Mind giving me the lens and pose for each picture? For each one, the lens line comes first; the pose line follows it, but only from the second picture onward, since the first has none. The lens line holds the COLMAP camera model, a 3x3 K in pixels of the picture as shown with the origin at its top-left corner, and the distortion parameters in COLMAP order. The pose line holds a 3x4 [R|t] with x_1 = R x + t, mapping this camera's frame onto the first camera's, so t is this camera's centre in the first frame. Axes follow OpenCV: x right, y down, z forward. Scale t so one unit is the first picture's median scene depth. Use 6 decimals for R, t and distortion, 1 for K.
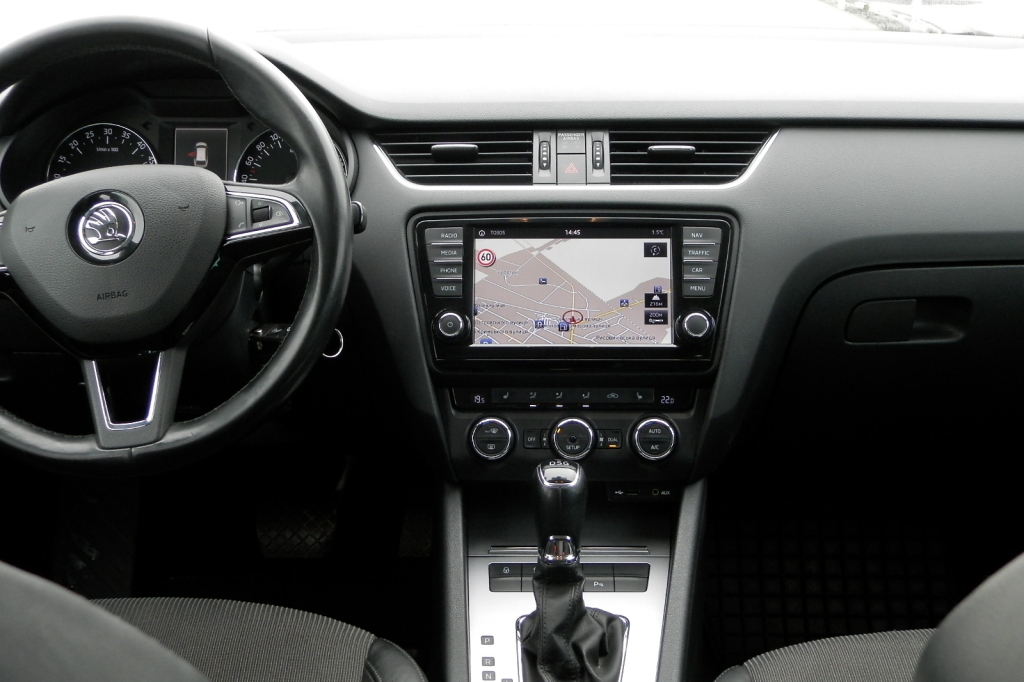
lens RADIAL K [[1431.2, 0, 512.0], [0, 1431.2, 341.0], [0, 0, 1]] dist [-0.024318, -0.013941]
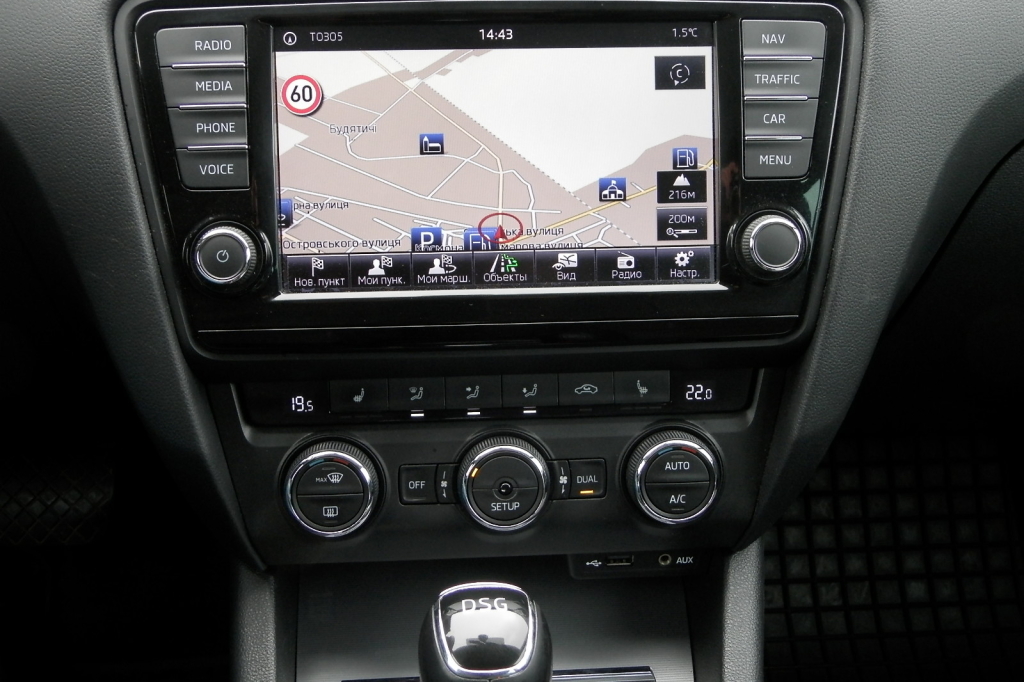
lens RADIAL K [[1236.0, 0, 512.0], [0, 1236.0, 341.0], [0, 0, 1]] dist [-0.000076, -0.004089]
pose [[0.995647, -0.031371, 0.087763, 0.010712], [0.014383, 0.982087, 0.187876, -0.054706], [-0.092085, -0.185796, 0.978264, 0.608856]]
